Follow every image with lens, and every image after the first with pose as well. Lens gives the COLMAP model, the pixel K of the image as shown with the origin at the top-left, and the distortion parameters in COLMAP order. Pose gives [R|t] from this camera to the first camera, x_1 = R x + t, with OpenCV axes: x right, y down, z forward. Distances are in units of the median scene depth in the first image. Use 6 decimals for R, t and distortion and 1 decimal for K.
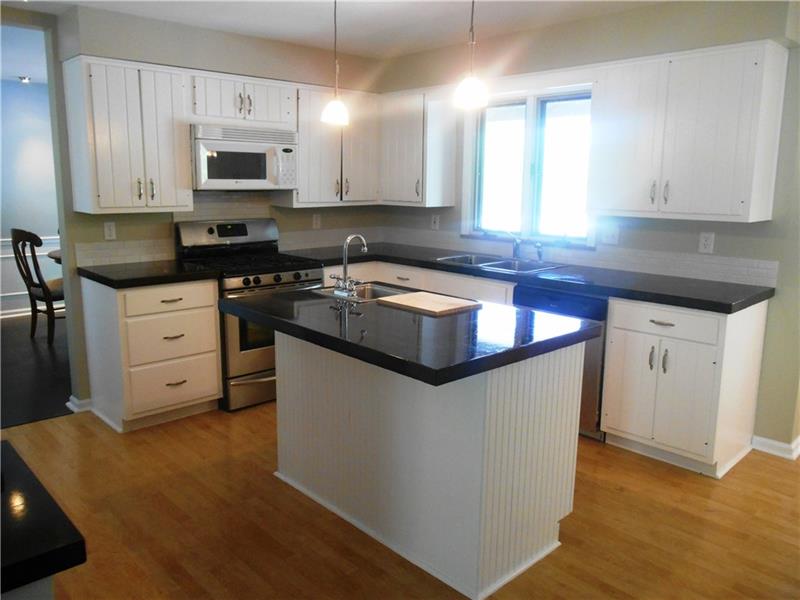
lens RADIAL K [[629.3, 0, 398.8], [0, 629.3, 297.2], [0, 0, 1]] dist [-0.011375, -0.001847]
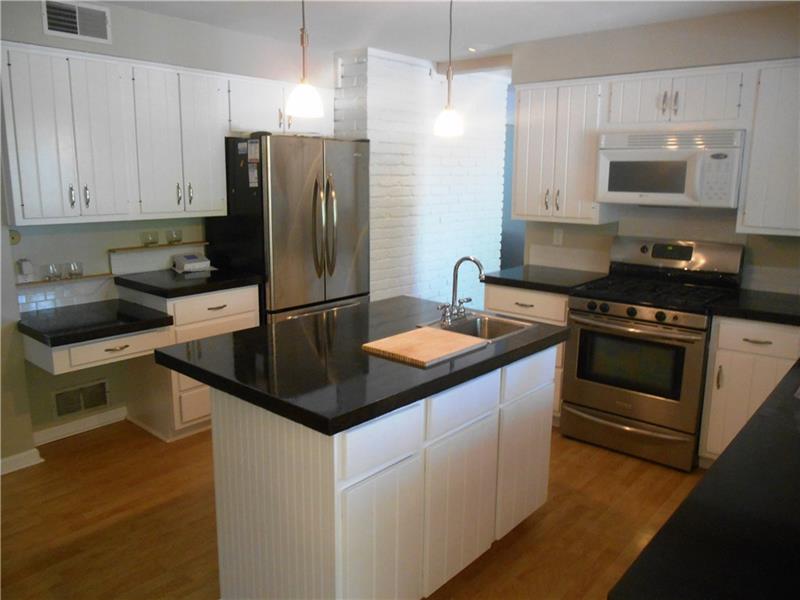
lens RADIAL K [[629.3, 0, 399.1], [0, 629.3, 299.5], [0, 0, 1]] dist [-0.011375, -0.001847]
pose [[0.101304, 0.185488, -0.977411, 0.574416], [-0.188755, 0.968203, 0.164177, -0.121612], [0.976785, 0.167860, 0.133095, 0.570715]]
